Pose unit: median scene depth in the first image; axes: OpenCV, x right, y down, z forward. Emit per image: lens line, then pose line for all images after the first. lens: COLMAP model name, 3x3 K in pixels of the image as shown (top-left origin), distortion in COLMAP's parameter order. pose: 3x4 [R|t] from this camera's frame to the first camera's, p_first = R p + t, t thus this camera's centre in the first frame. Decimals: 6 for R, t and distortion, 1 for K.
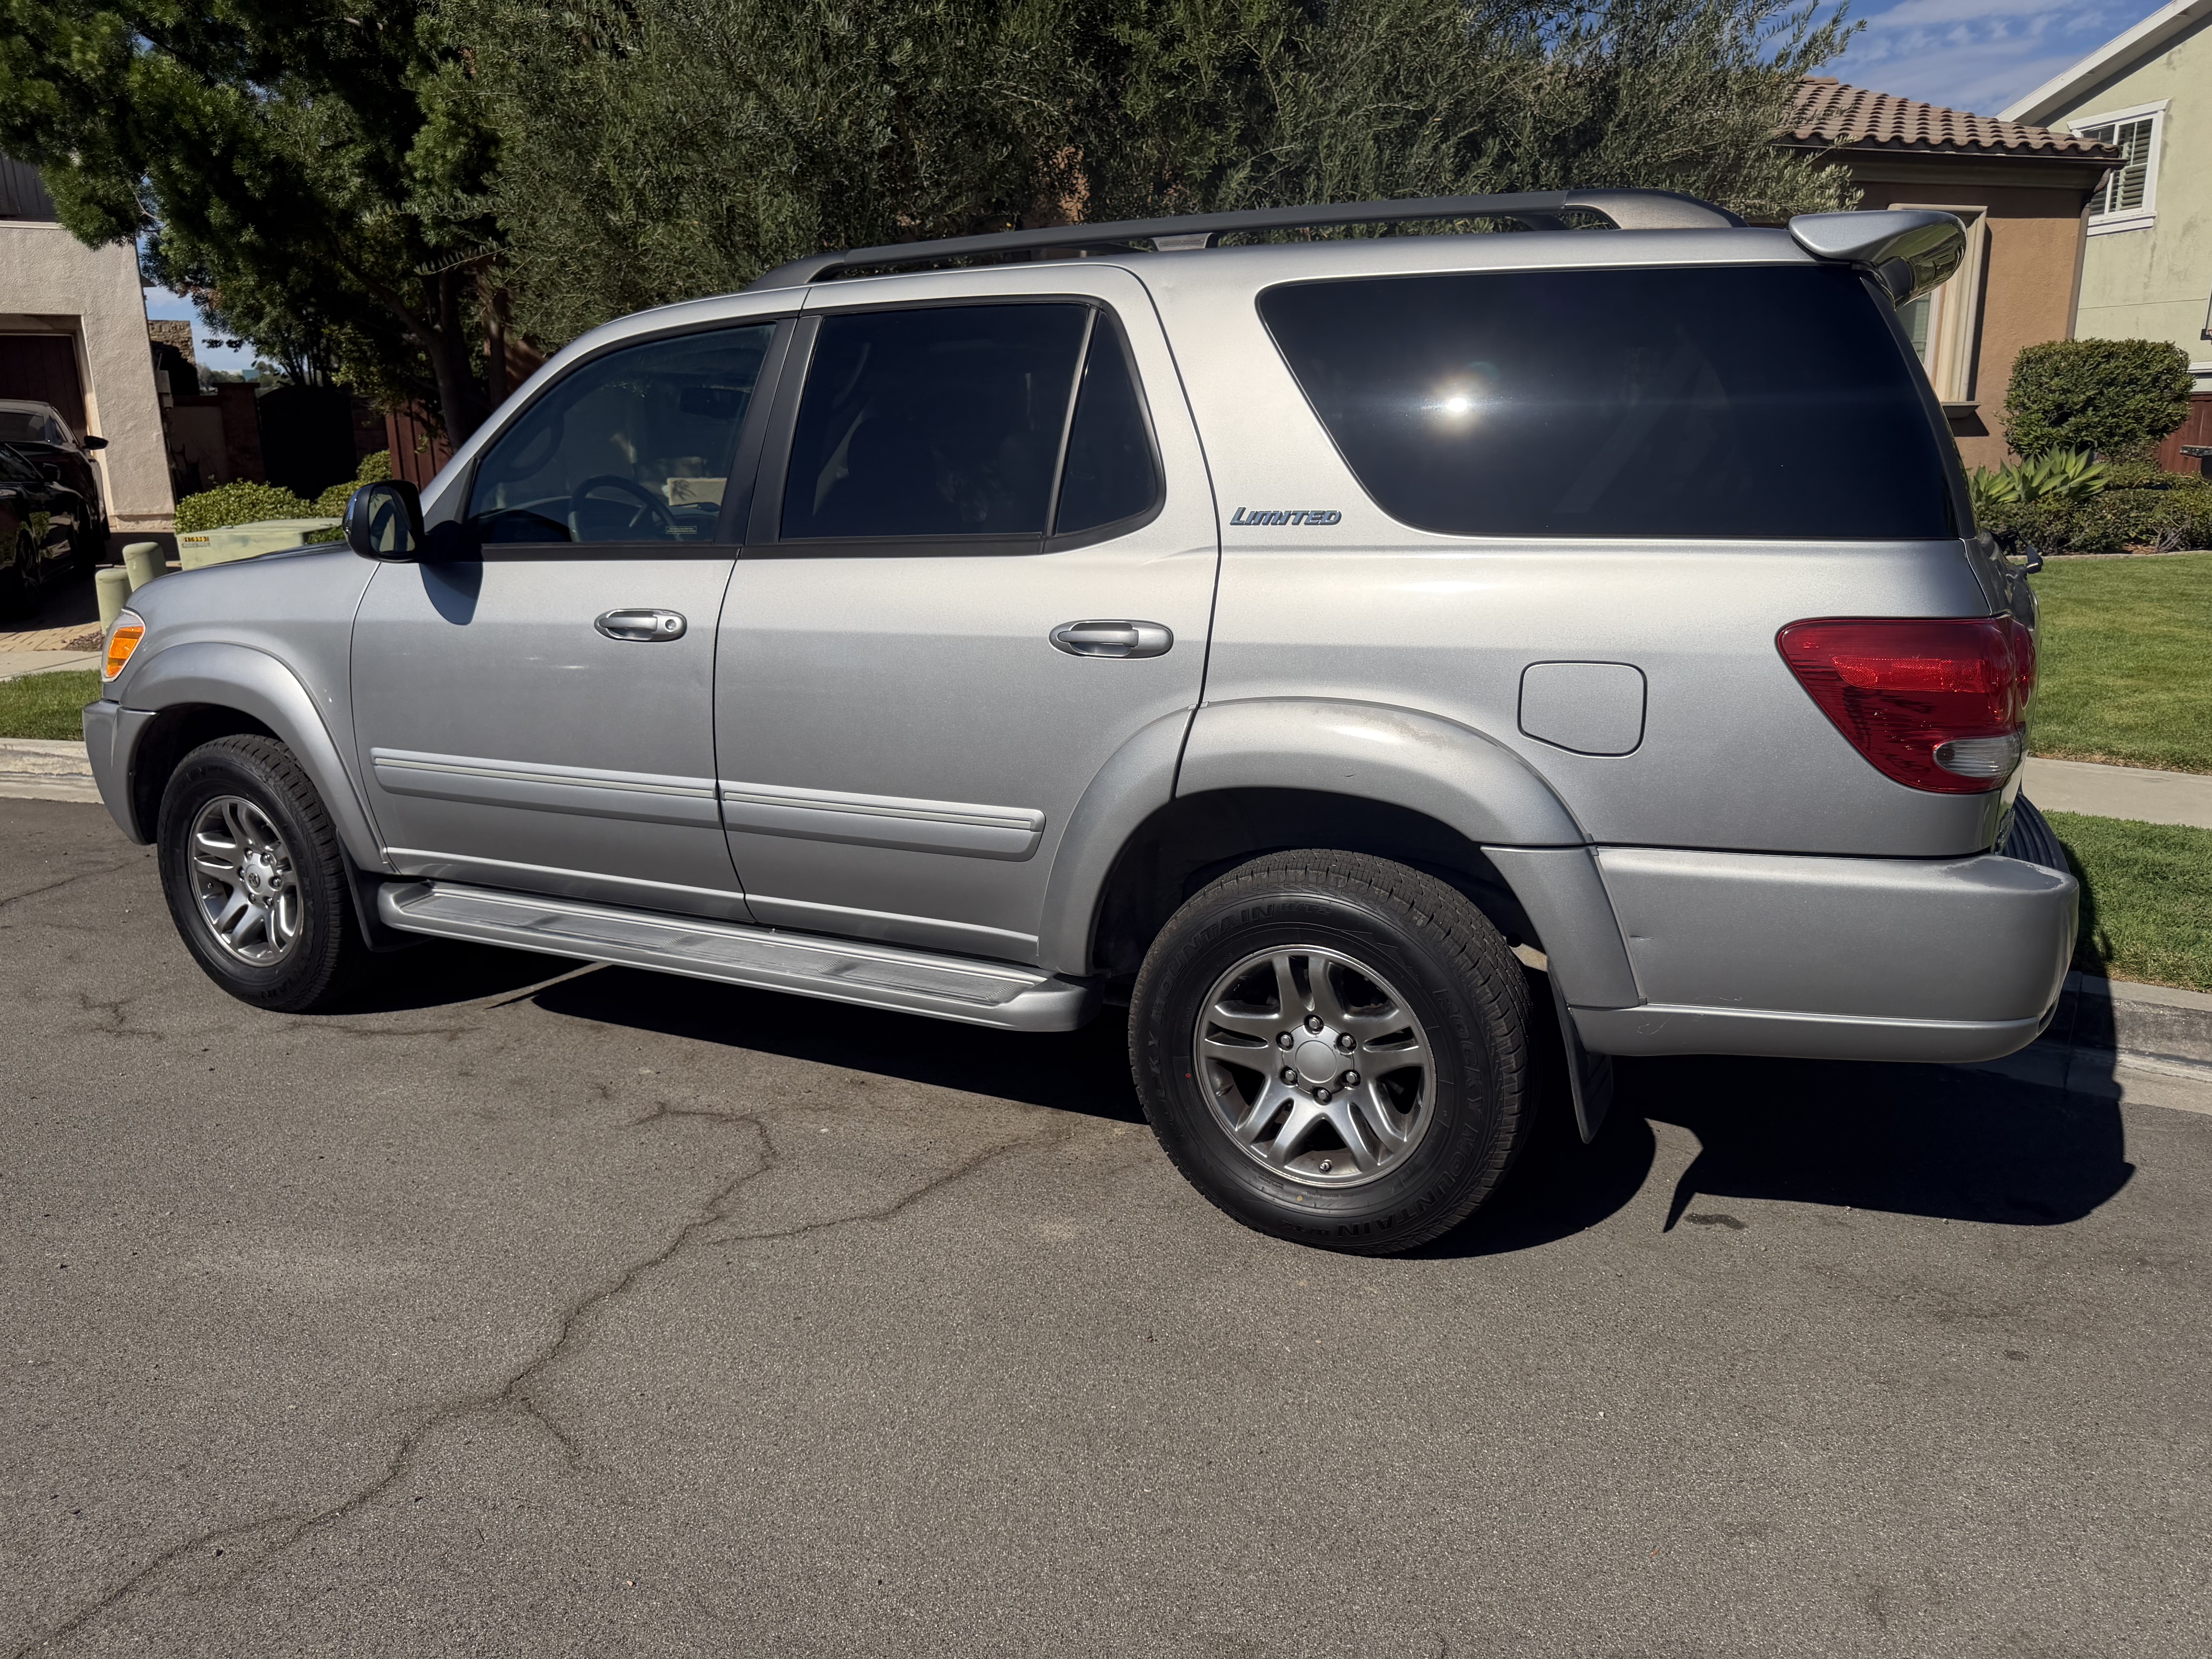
lens RADIAL K [[1548.0, 0, 1107.2], [0, 1548.0, 840.7], [0, 0, 1]] dist [0.011642, -0.025058]
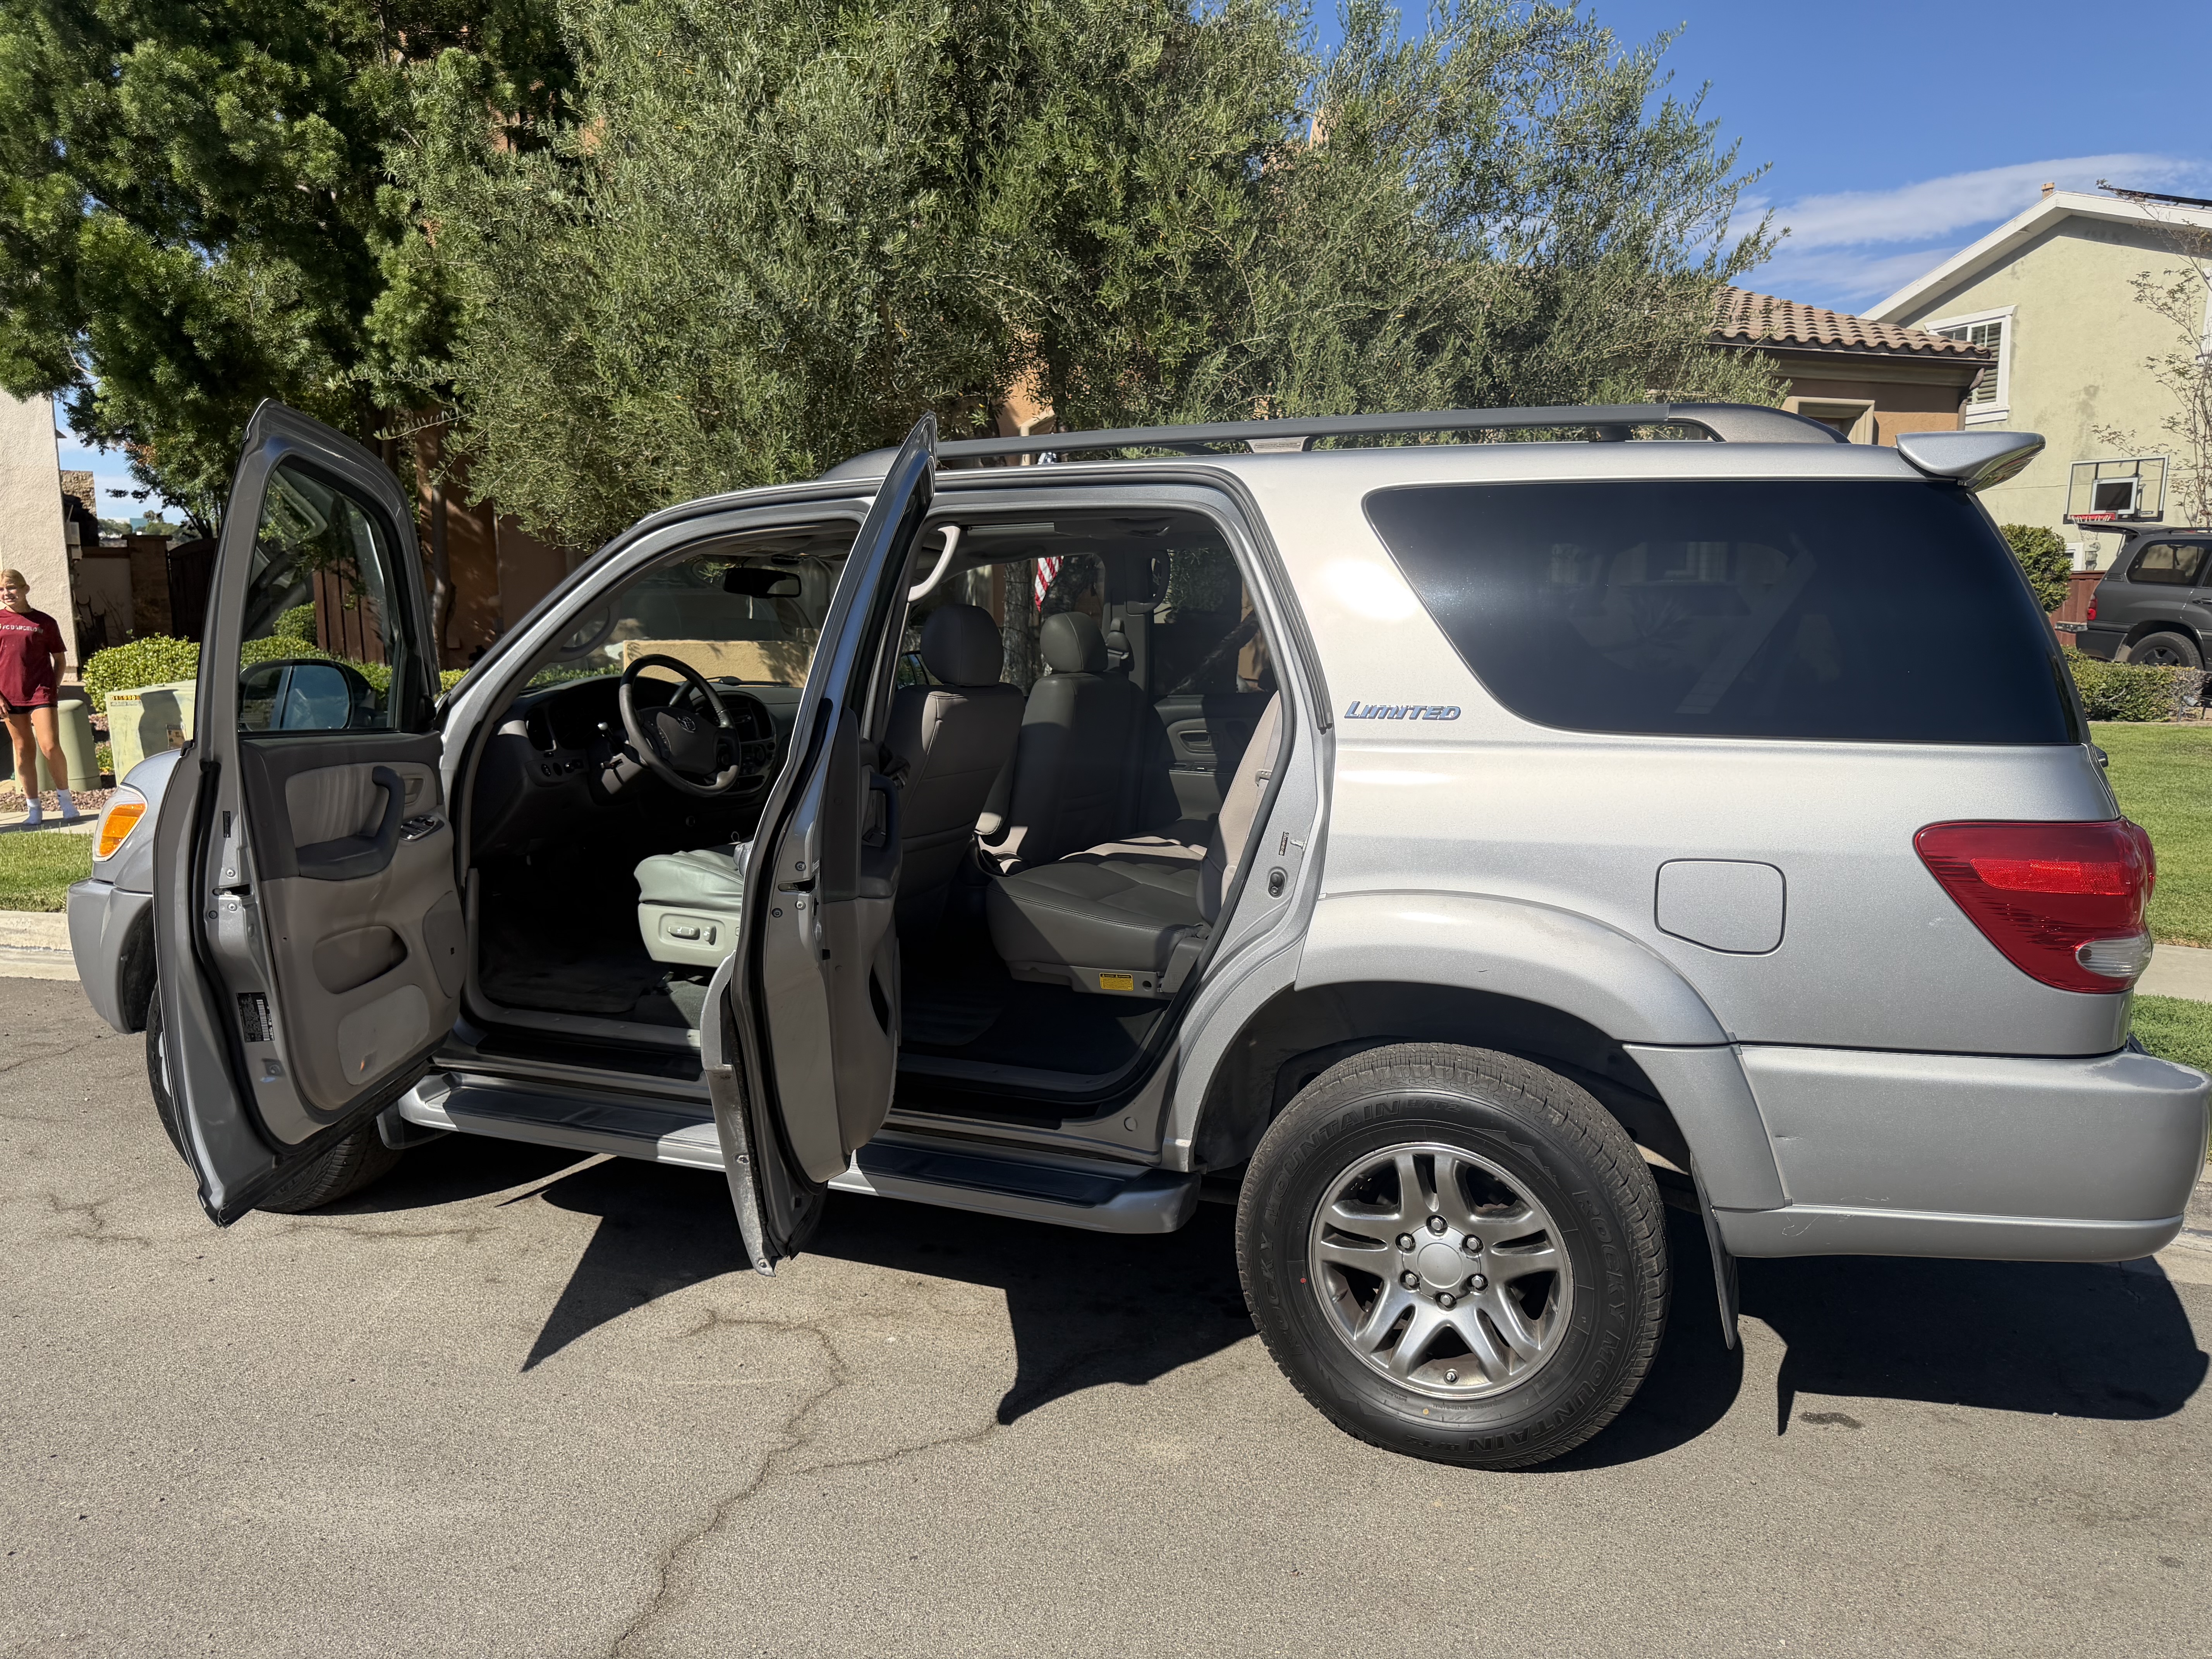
lens RADIAL K [[1548.0, 0, 1118.6], [0, 1548.0, 847.9], [0, 0, 1]] dist [0.011642, -0.025058]
pose [[0.997655, 0.002269, 0.068412, -0.127293], [0.004224, 0.995505, -0.094614, -0.025220], [-0.068319, 0.094681, 0.993161, 0.022439]]
